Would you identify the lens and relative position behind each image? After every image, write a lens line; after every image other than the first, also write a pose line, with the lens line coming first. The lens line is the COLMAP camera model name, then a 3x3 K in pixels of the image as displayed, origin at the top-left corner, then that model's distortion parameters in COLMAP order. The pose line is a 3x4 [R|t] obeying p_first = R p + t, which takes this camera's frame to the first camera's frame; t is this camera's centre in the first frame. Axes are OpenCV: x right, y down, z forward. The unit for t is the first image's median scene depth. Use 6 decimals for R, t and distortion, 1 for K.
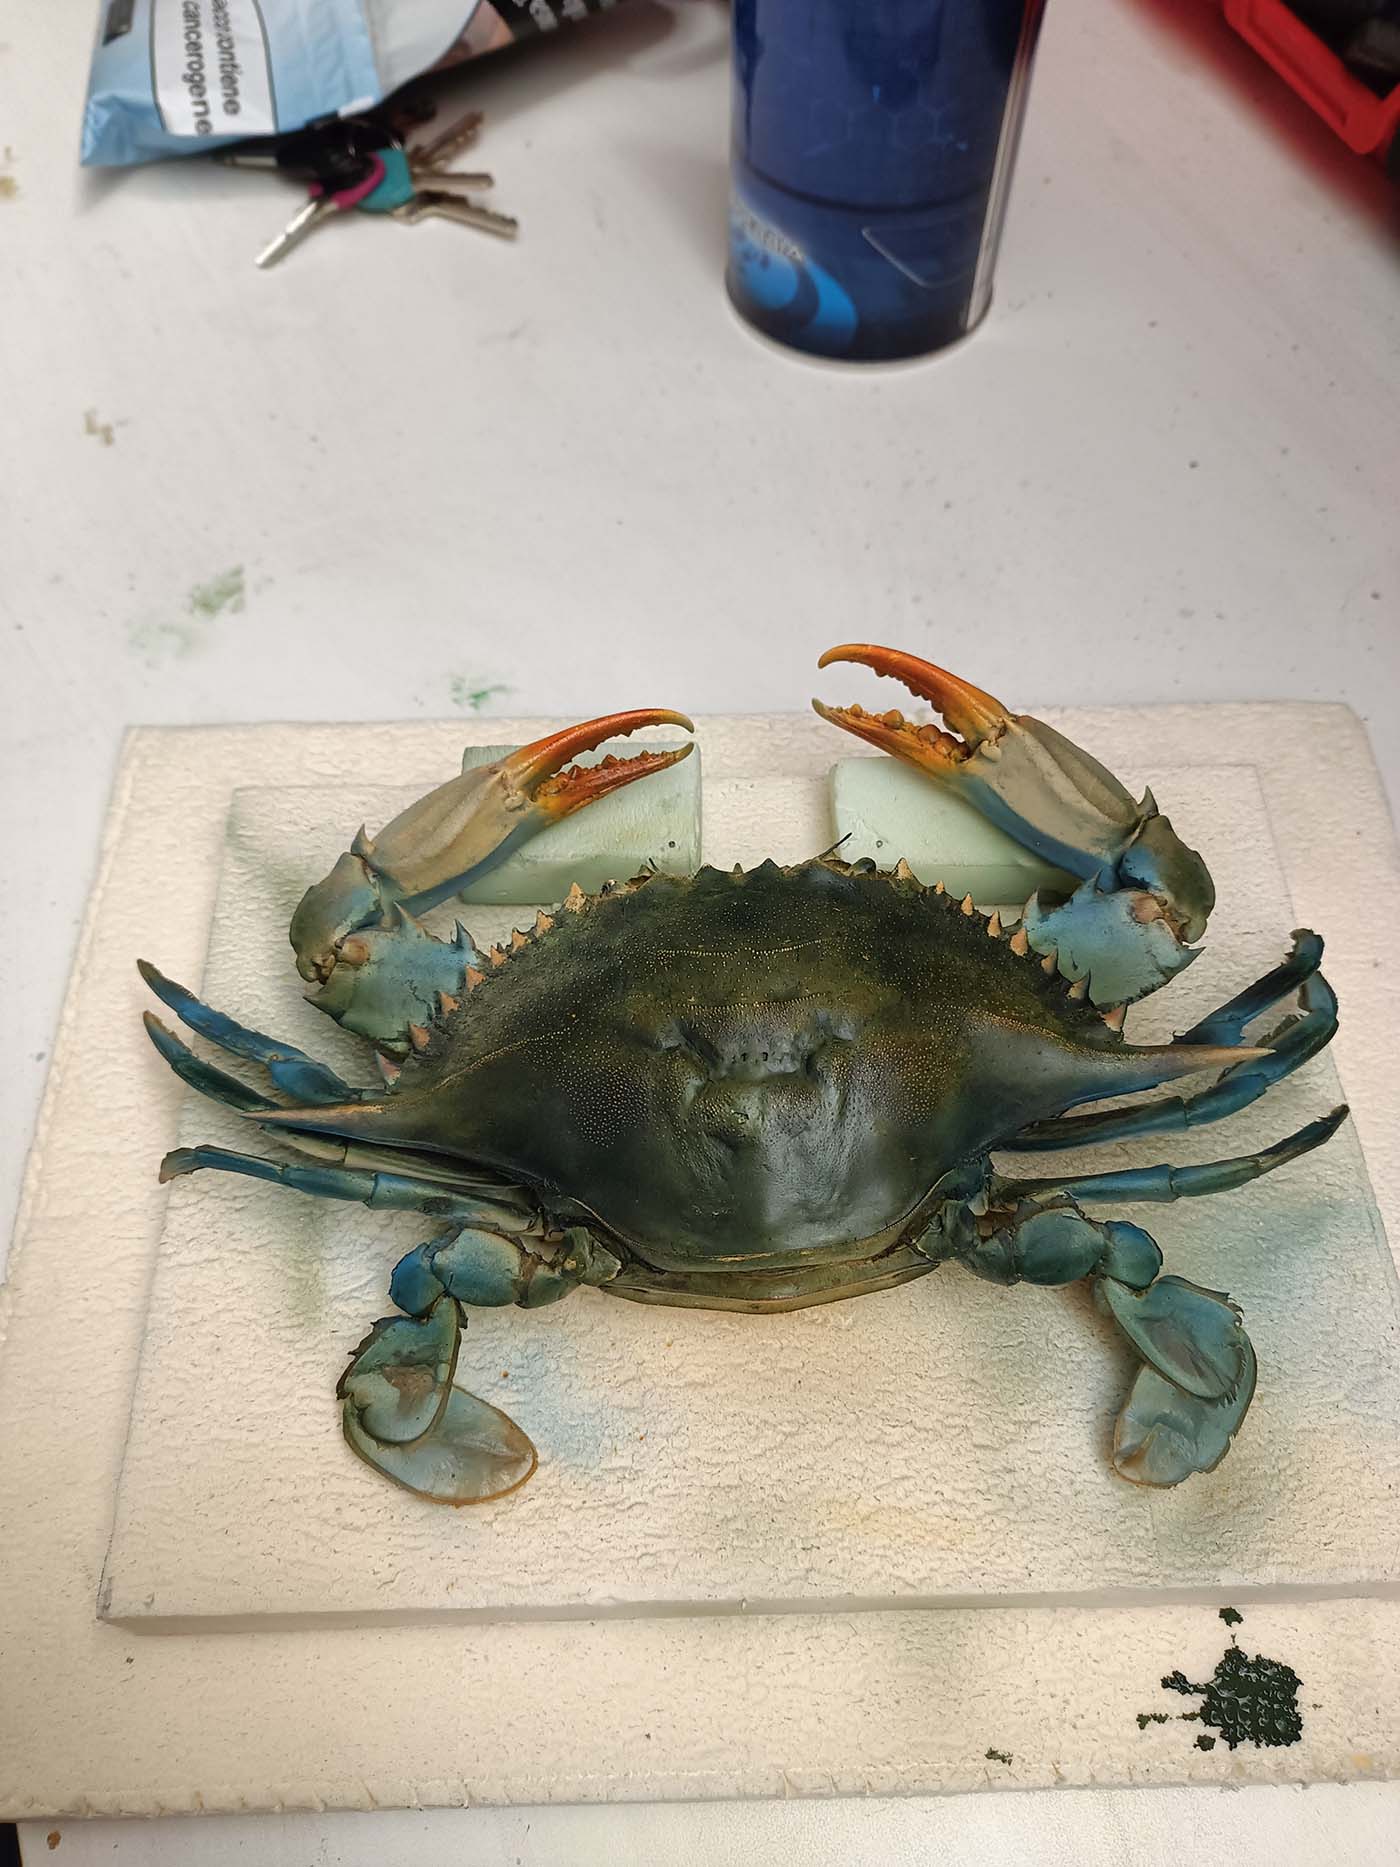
lens RADIAL K [[1462.2, 0, 699.0], [0, 1462.2, 894.3], [0, 0, 1]] dist [0.006335, 0.001289]
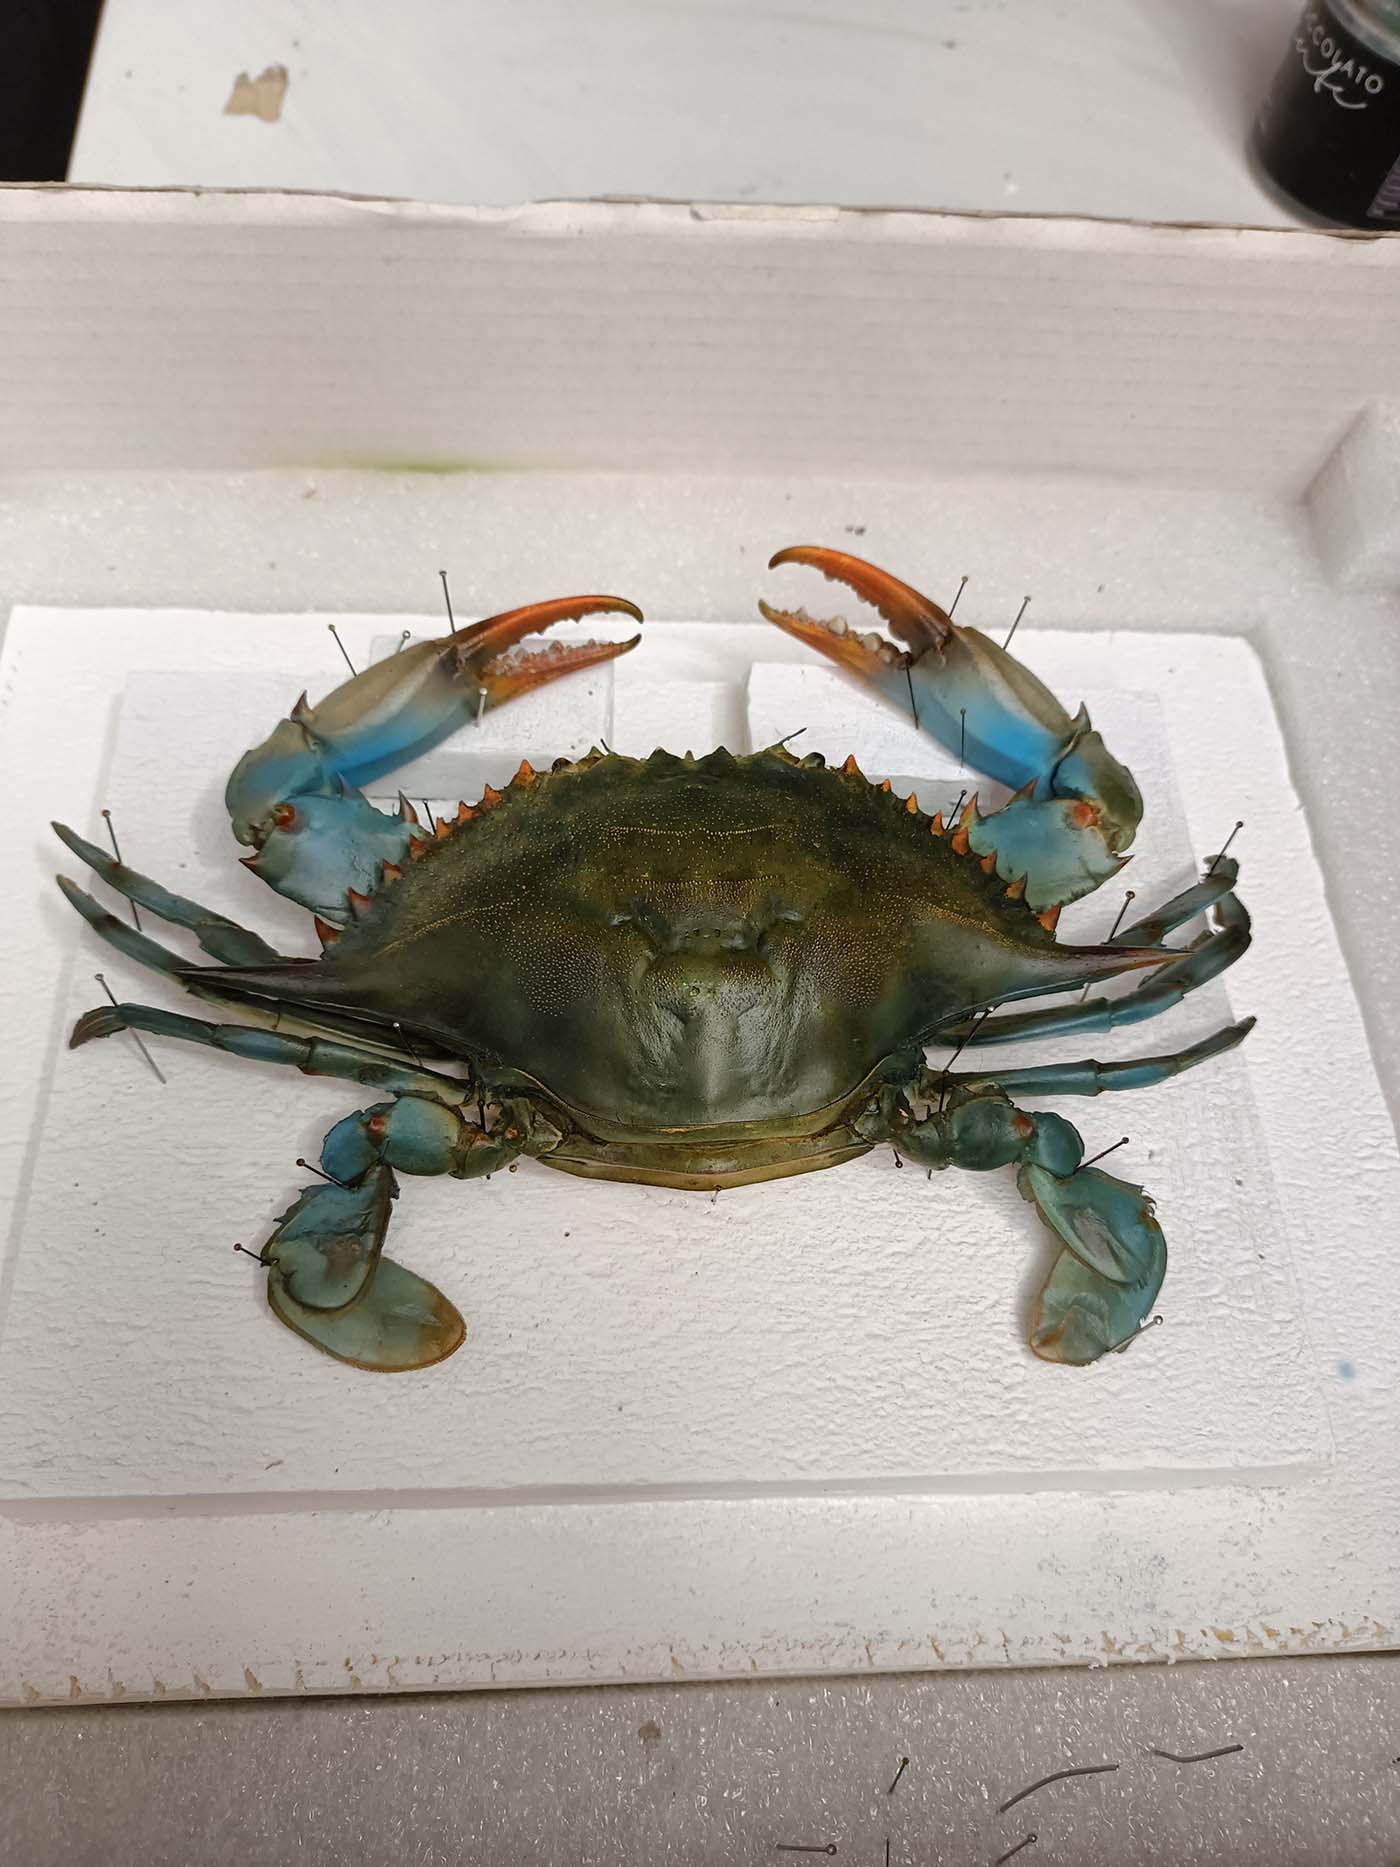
lens RADIAL K [[1355.4, 0, 682.4], [0, 1355.4, 899.6], [0, 0, 1]] dist [0.046076, -0.014471]
pose [[0.993645, 0.050944, 0.100374, -0.067439], [-0.053974, 0.998158, 0.027698, 0.057138], [-0.098778, -0.032940, 0.994564, 0.069328]]
